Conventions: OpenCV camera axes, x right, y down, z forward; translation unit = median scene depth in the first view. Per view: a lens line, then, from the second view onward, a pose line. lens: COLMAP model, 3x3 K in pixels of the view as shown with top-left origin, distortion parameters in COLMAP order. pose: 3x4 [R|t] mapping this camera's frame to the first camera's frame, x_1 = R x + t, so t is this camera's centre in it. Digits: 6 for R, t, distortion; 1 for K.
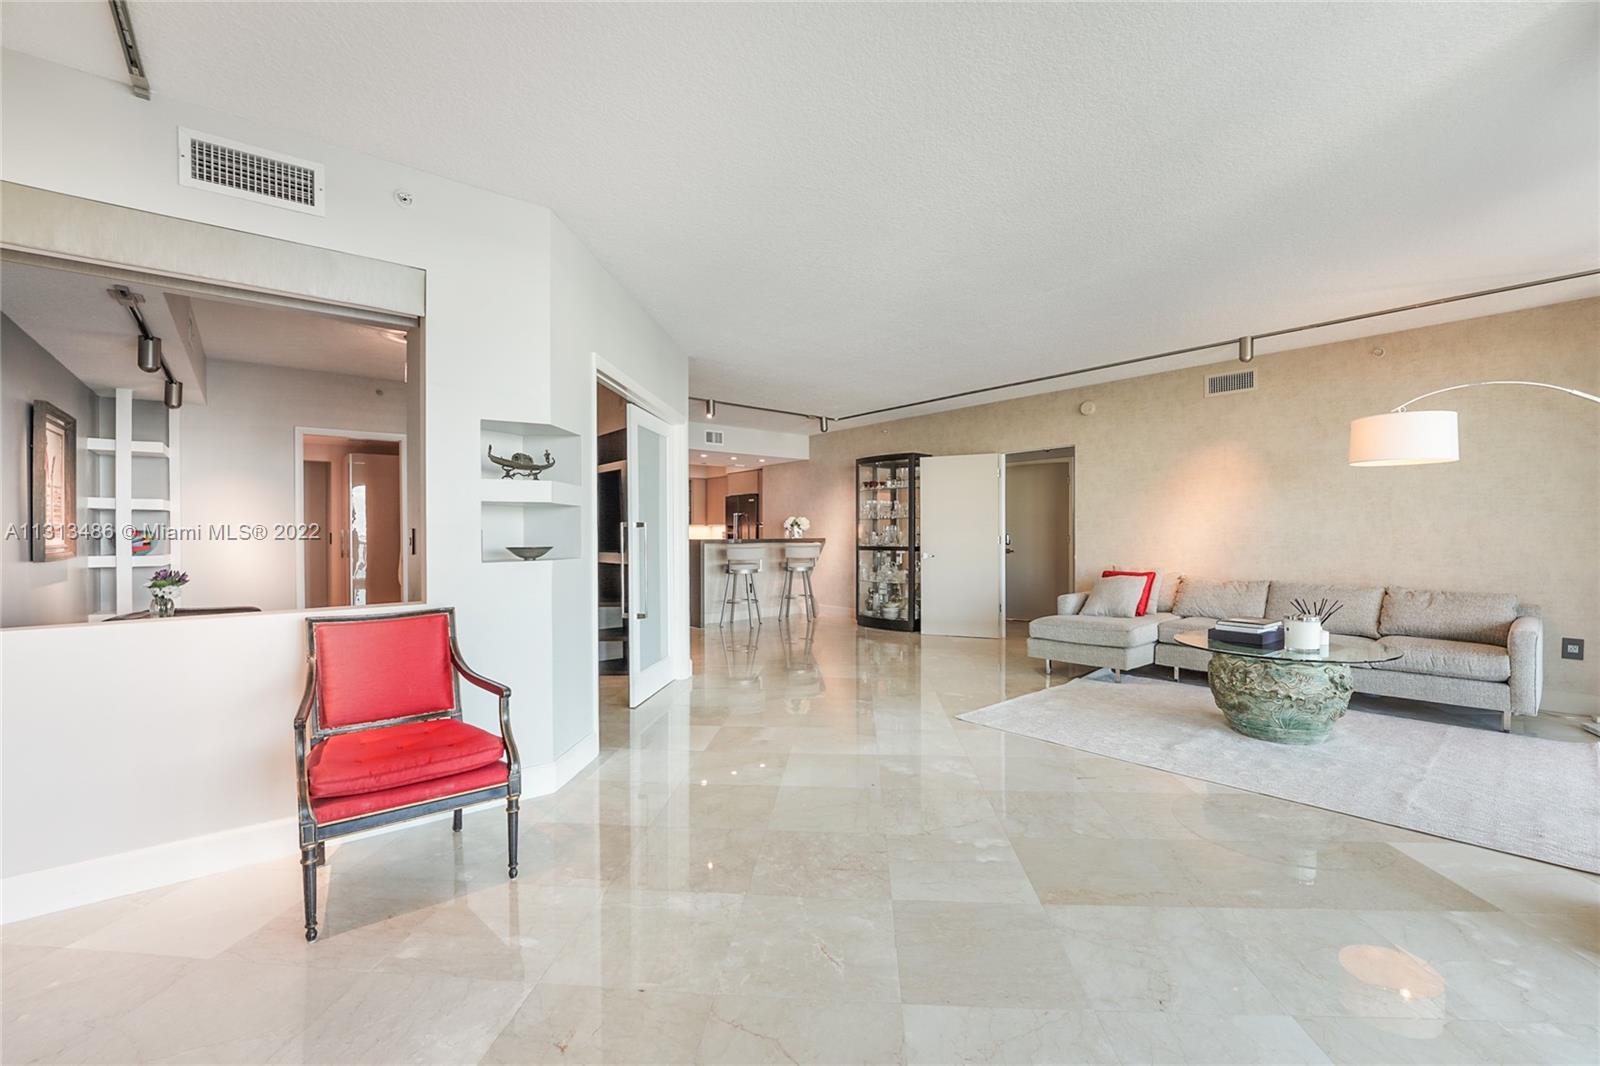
lens RADIAL K [[656.8, 0, 807.0], [0, 656.8, 528.7], [0, 0, 1]] dist [-0.038559, -0.000013]
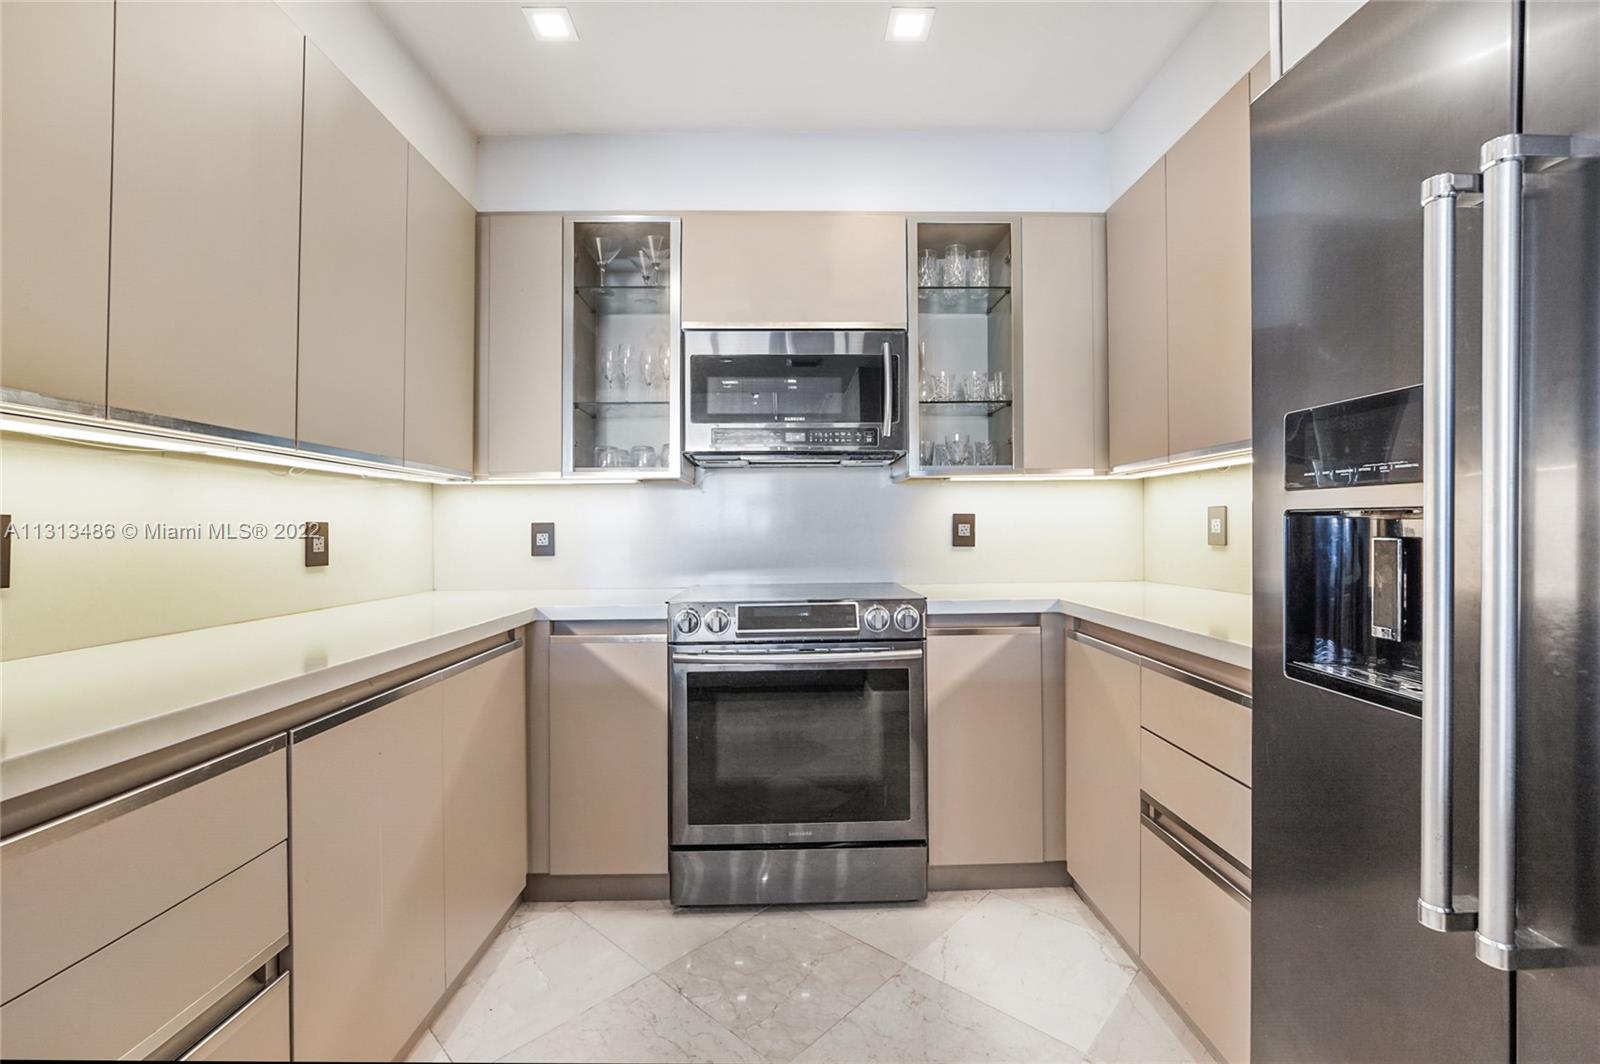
lens RADIAL K [[669.6, 0, 809.3], [0, 669.6, 529.6], [0, 0, 1]] dist [-0.019730, 0.000137]
pose [[0.788844, -0.000419, -0.614594, -0.118368], [0.007583, 0.999930, 0.009052, 0.009293], [0.614547, -0.011801, 0.788792, 0.904637]]
